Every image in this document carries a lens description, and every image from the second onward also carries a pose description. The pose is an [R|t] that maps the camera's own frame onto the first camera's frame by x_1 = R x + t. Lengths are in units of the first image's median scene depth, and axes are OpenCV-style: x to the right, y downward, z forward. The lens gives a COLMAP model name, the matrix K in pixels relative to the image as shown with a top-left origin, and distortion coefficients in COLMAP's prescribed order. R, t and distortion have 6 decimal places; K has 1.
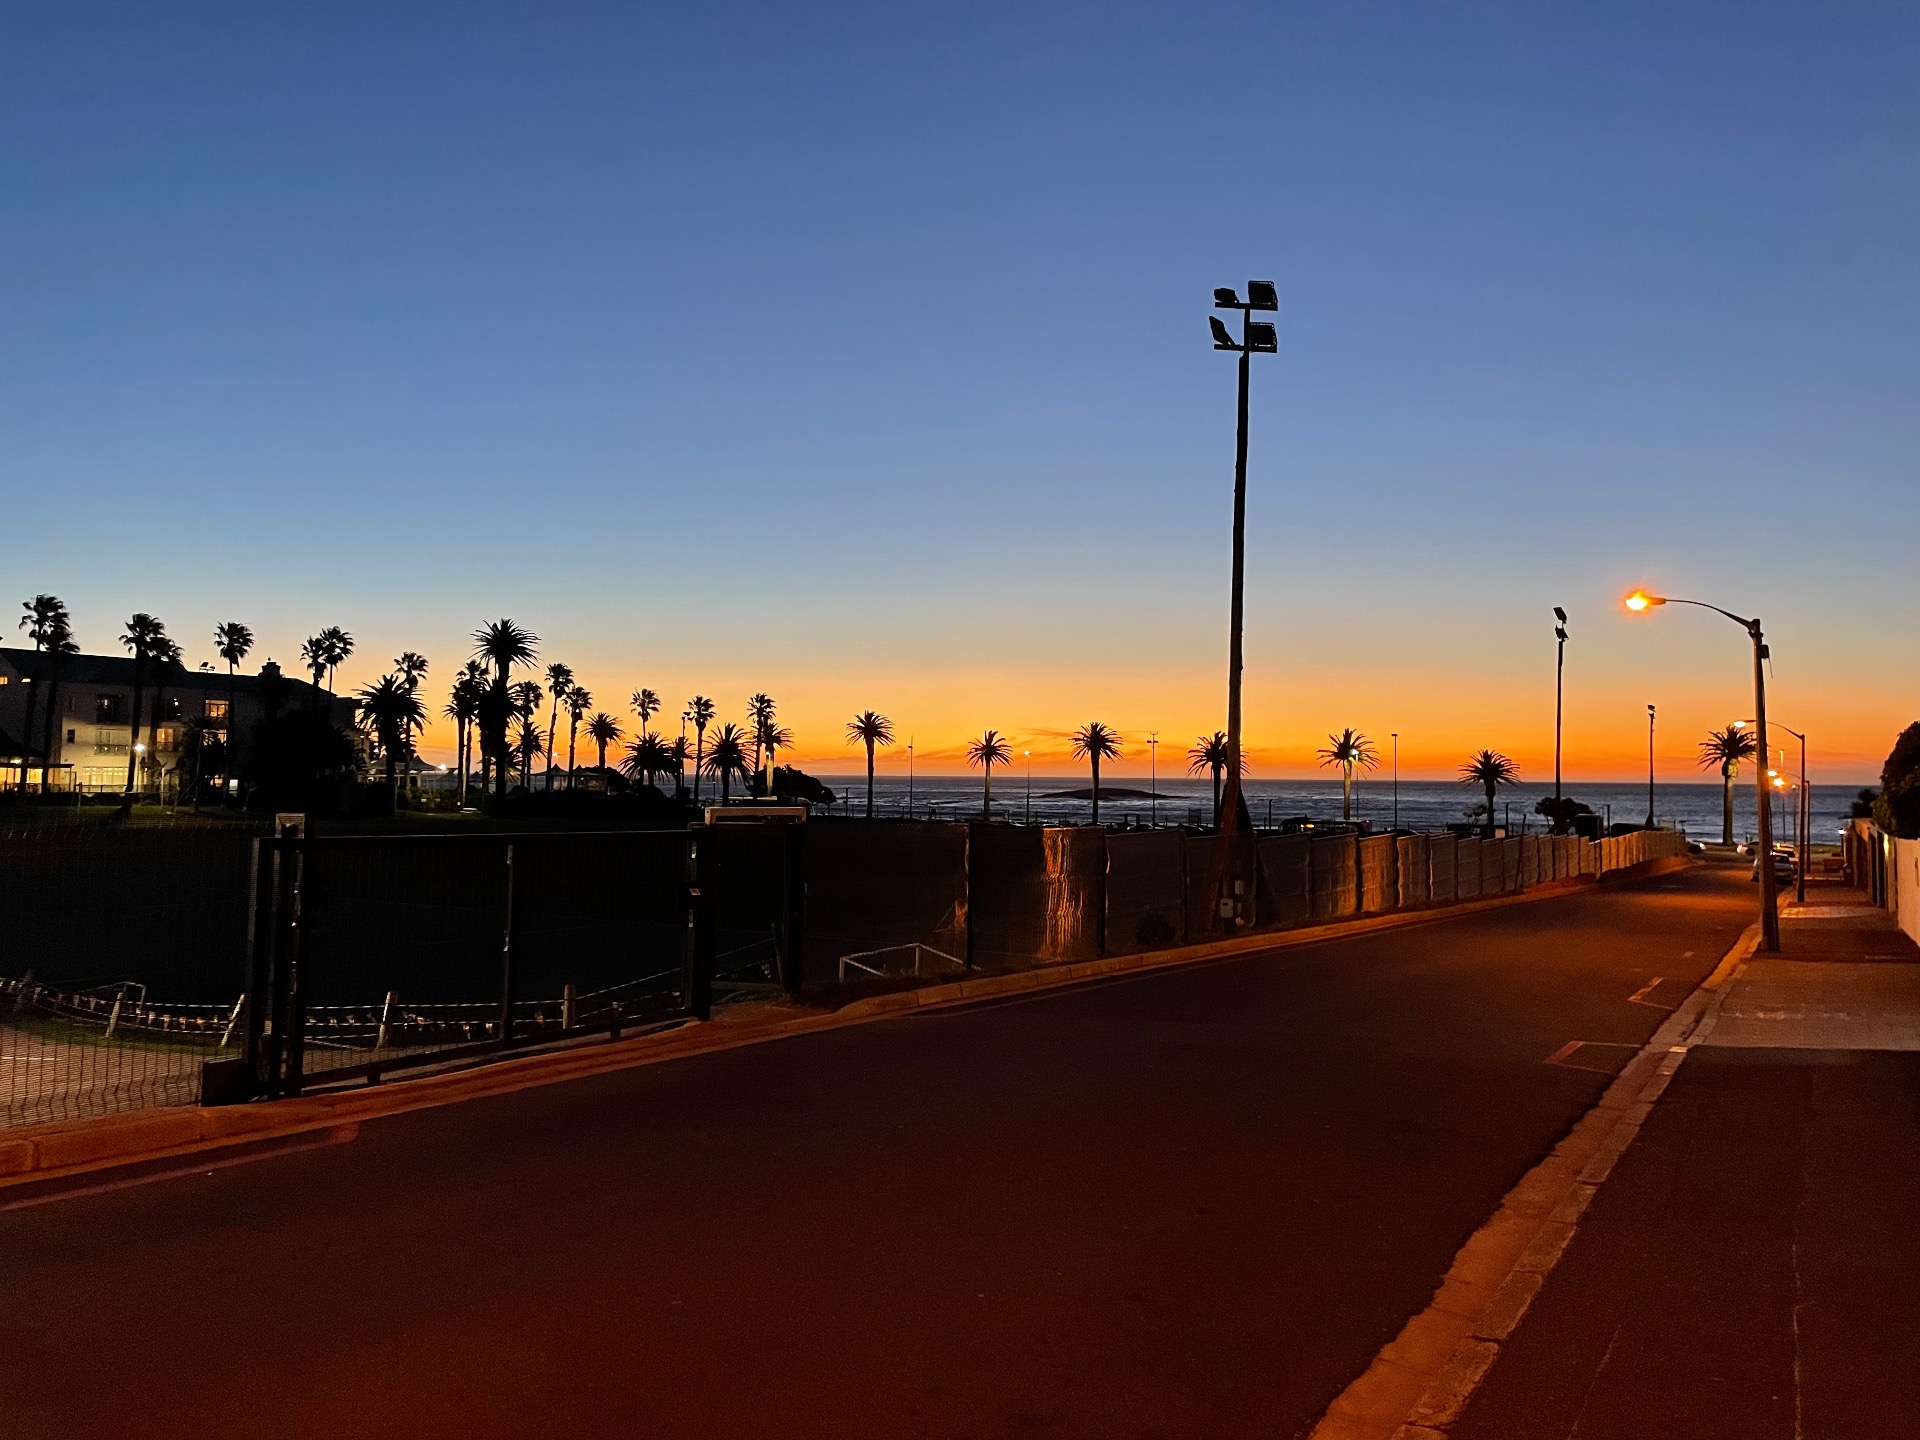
lens RADIAL K [[1495.2, 0, 960.0], [0, 1495.2, 720.0], [0, 0, 1]] dist [0.119968, -0.167943]
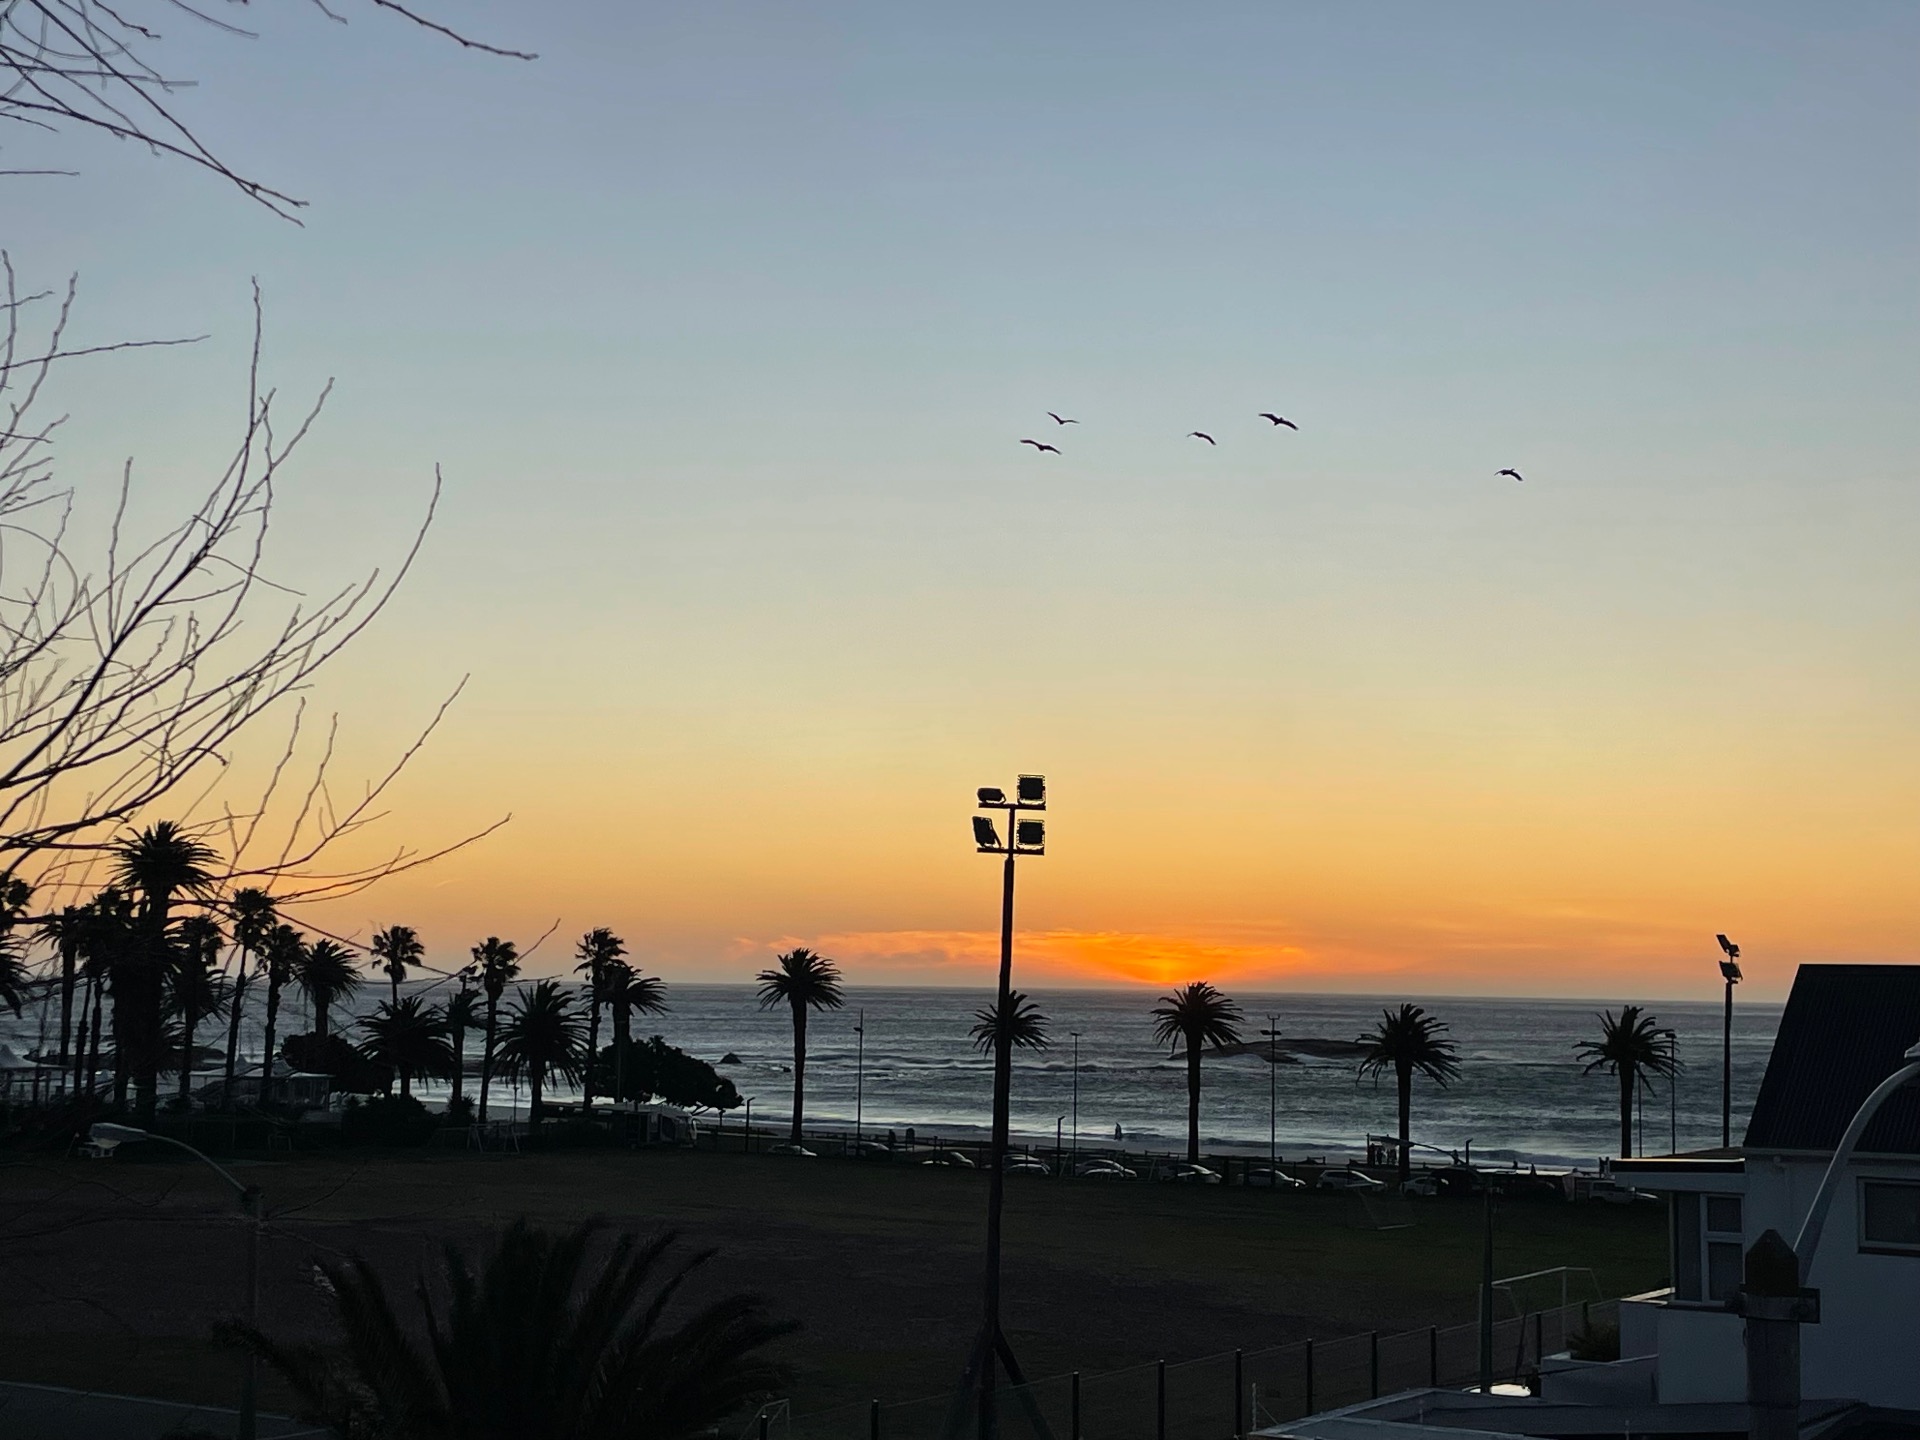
lens RADIAL K [[3085.1, 0, 960.0], [0, 3085.1, 720.0], [0, 0, 1]] dist [0.036700, 0.119360]
pose [[0.999559, 0.004100, -0.029398, 0.040931], [-0.005514, 0.998824, -0.048177, -0.044712], [0.029166, 0.048318, 0.998406, -0.182019]]
